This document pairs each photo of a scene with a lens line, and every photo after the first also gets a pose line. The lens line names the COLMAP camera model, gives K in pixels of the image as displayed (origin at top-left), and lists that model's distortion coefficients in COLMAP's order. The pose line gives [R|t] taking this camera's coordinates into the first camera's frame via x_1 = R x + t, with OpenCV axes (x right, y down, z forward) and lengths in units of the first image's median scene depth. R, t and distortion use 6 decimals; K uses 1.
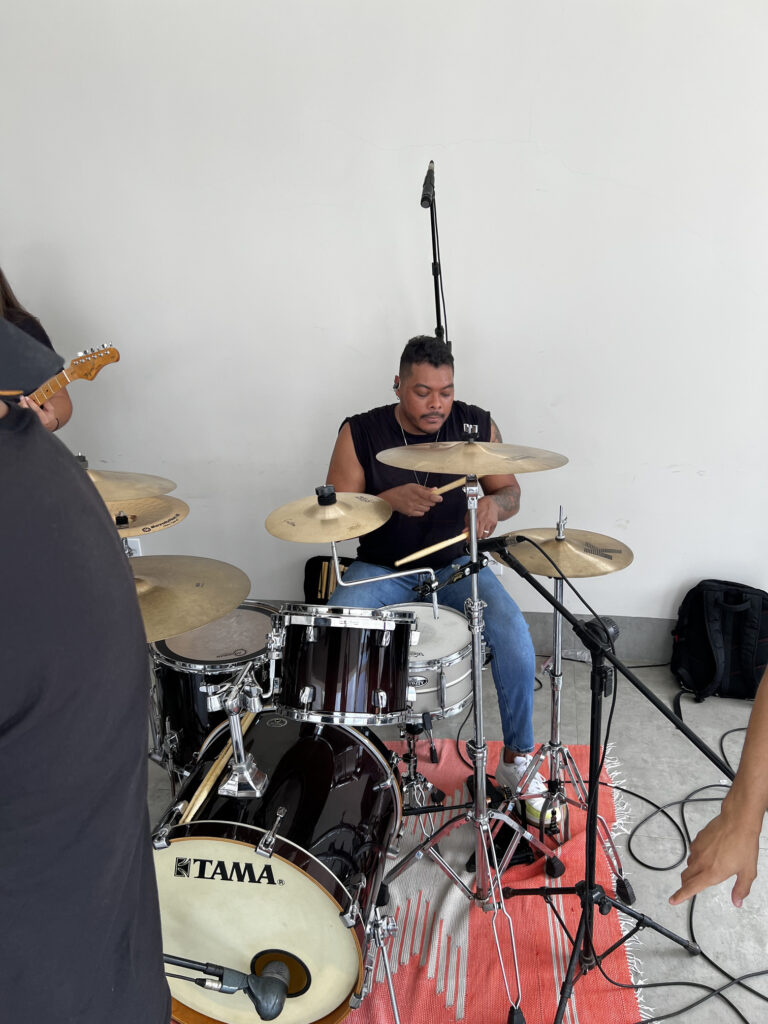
lens RADIAL K [[772.1, 0, 384.0], [0, 772.1, 512.0], [0, 0, 1]] dist [0.091553, -0.101429]
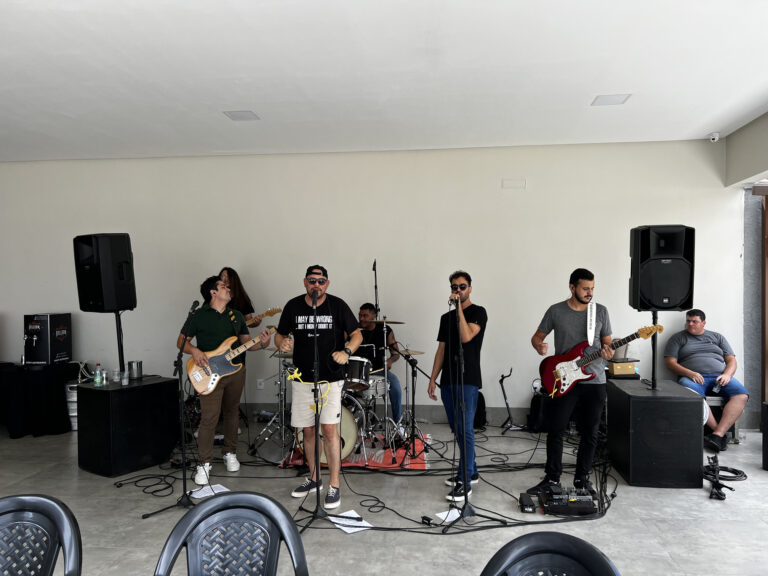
lens RADIAL K [[582.1, 0, 384.0], [0, 582.1, 288.0], [0, 0, 1]] dist [0.005885, 0.002346]
pose [[0.994789, 0.047315, 0.090316, -0.195323], [-0.013679, 0.939732, -0.341639, 0.840161], [-0.101038, 0.338623, 0.935482, -2.087895]]
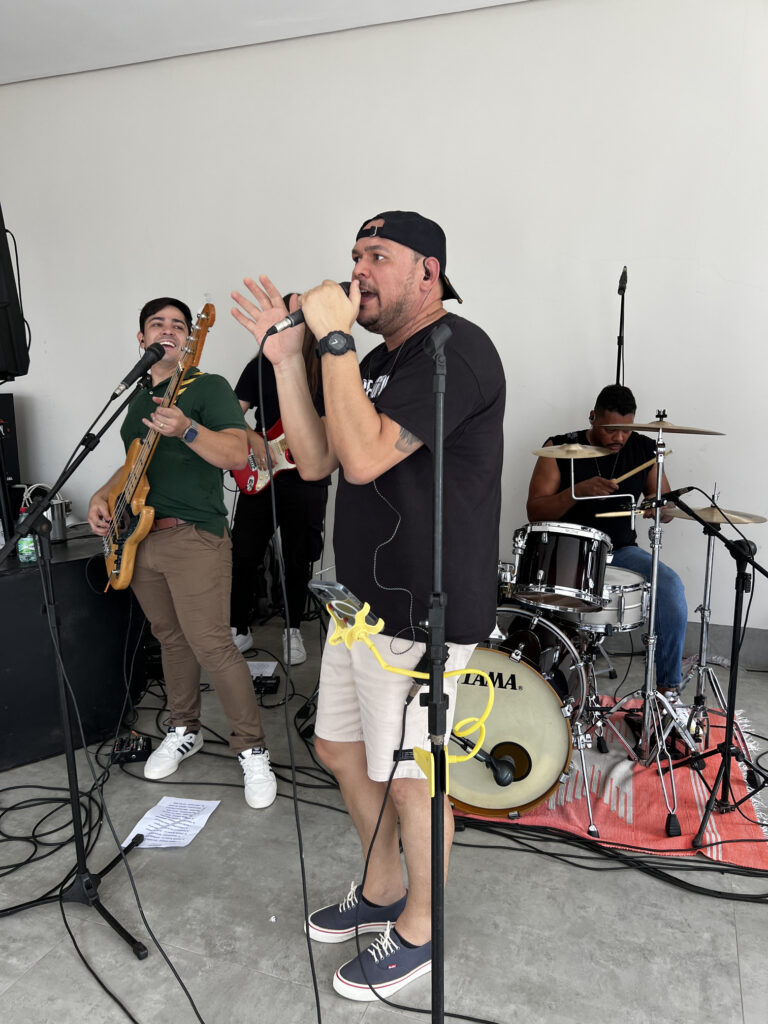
lens RADIAL K [[776.1, 0, 384.0], [0, 776.1, 512.0], [0, 0, 1]] dist [0.005885, 0.002346]
pose [[0.986917, 0.076173, -0.142098, -0.188674], [-0.099009, 0.981930, -0.161278, 0.373274], [0.127245, 0.173237, 0.976626, -0.531677]]
